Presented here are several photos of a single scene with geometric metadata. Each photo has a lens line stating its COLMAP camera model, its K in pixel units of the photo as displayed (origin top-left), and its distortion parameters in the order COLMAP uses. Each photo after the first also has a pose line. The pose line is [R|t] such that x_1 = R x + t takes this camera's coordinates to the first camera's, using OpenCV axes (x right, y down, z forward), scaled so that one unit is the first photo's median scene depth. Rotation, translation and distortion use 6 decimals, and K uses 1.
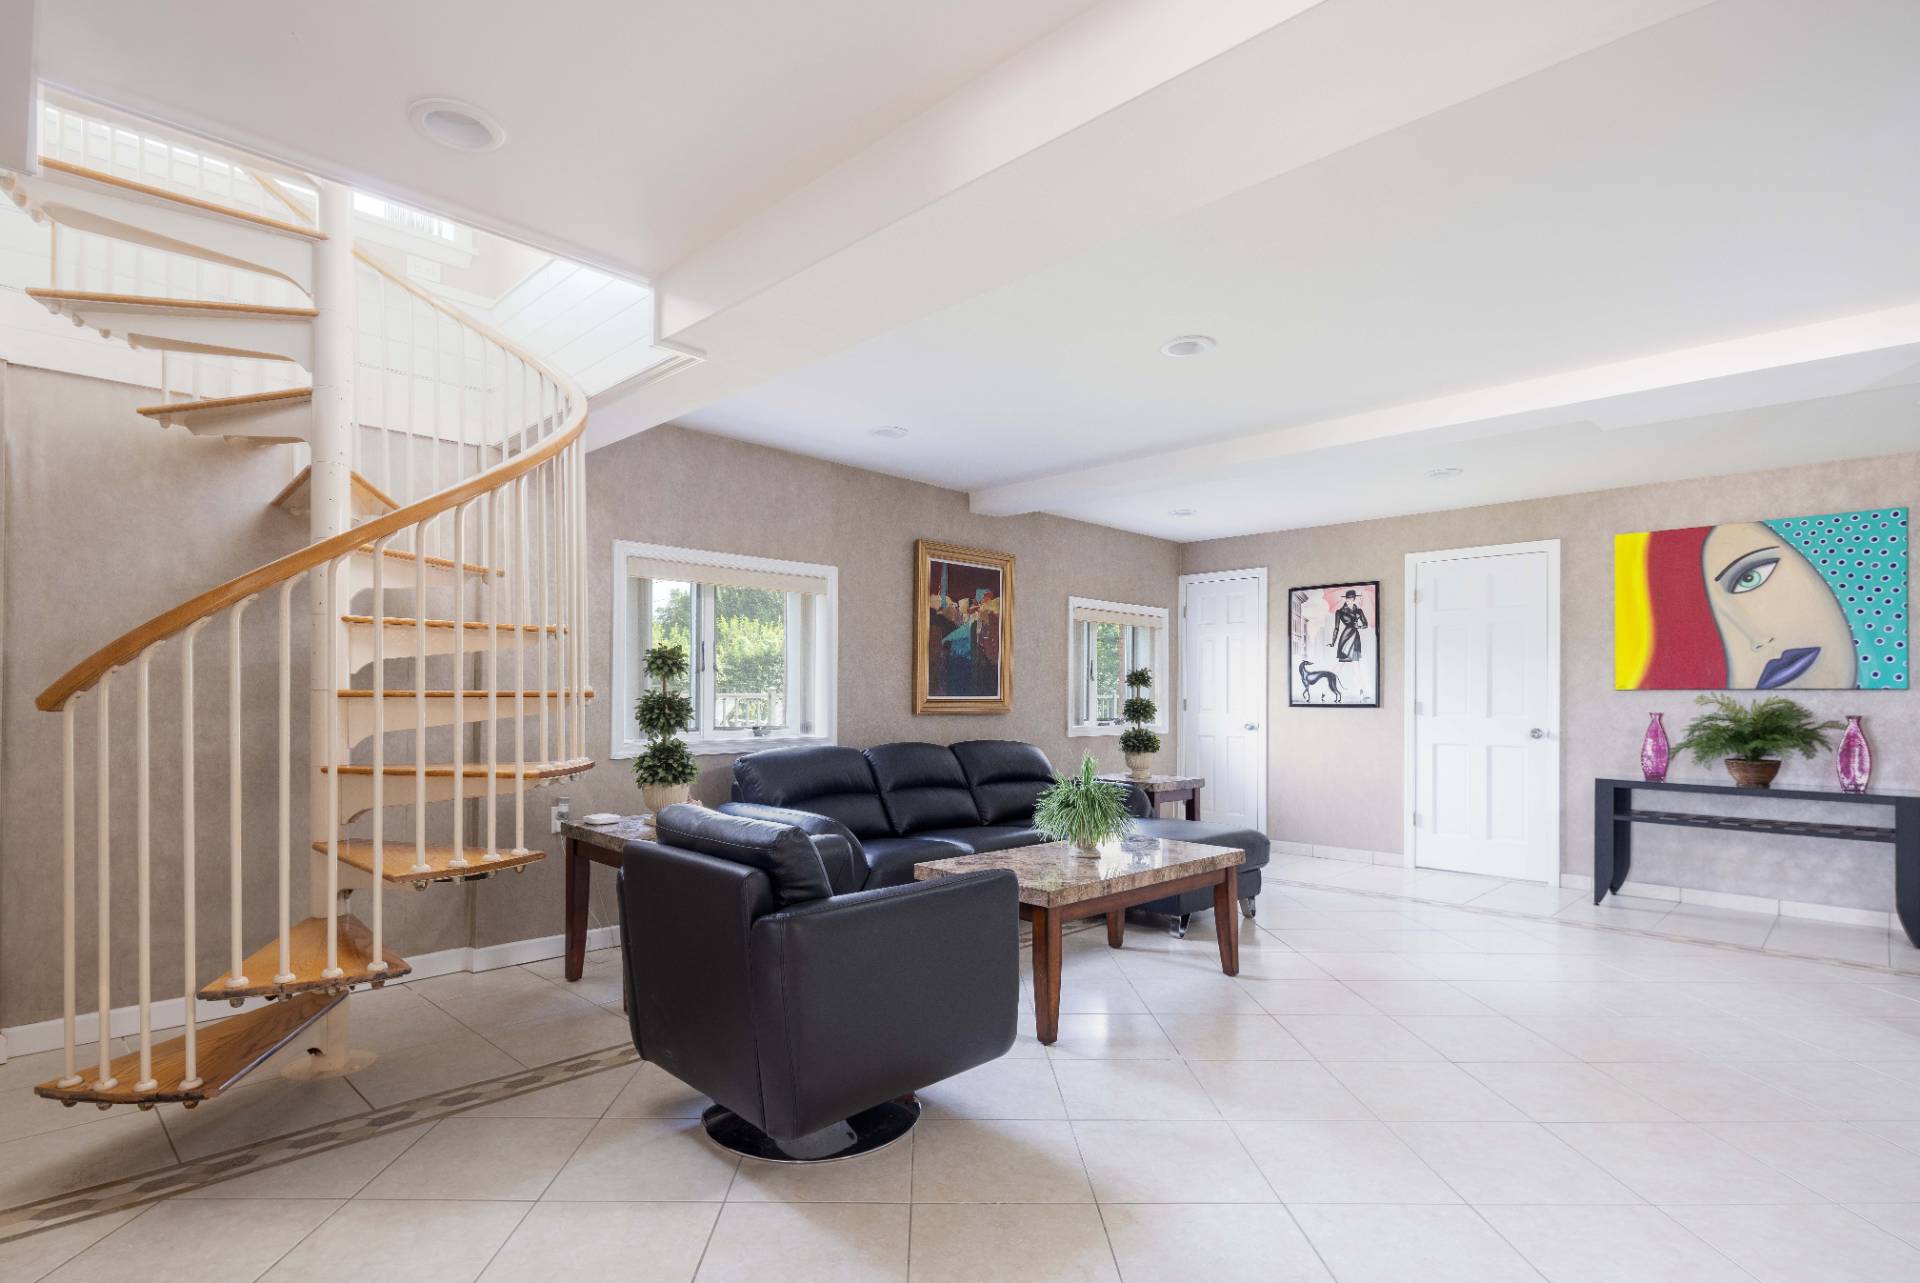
lens RADIAL K [[962.1, 0, 955.2], [0, 962.1, 722.6], [0, 0, 1]] dist [-0.001243, -0.000983]
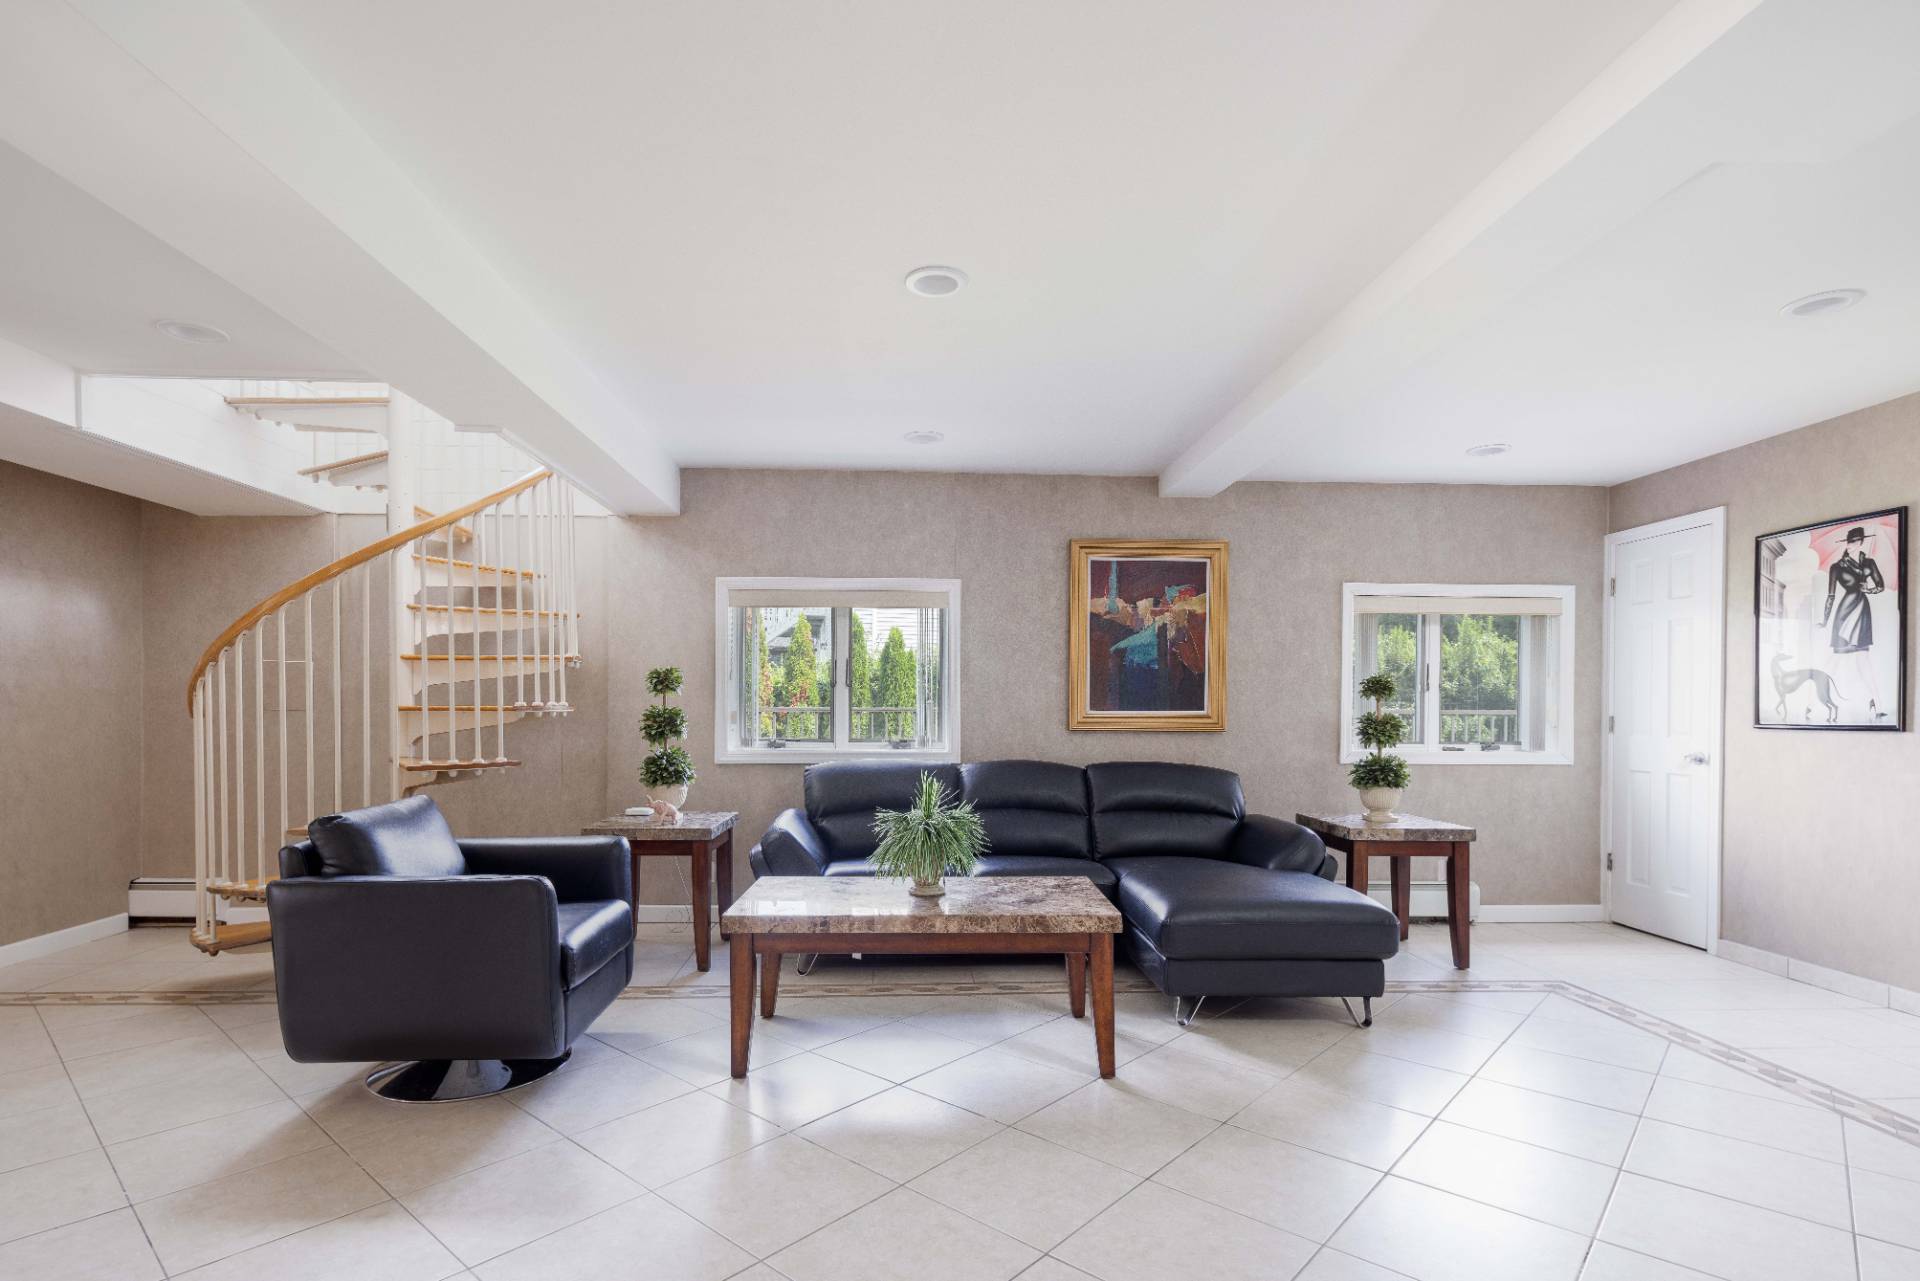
lens RADIAL K [[962.1, 0, 955.2], [0, 962.1, 721.6], [0, 0, 1]] dist [-0.001243, -0.000983]
pose [[0.729534, 0.006862, -0.683910, 0.458542], [-0.022122, 0.999663, -0.013568, -0.002121], [0.683587, 0.025028, 0.729440, 0.238965]]
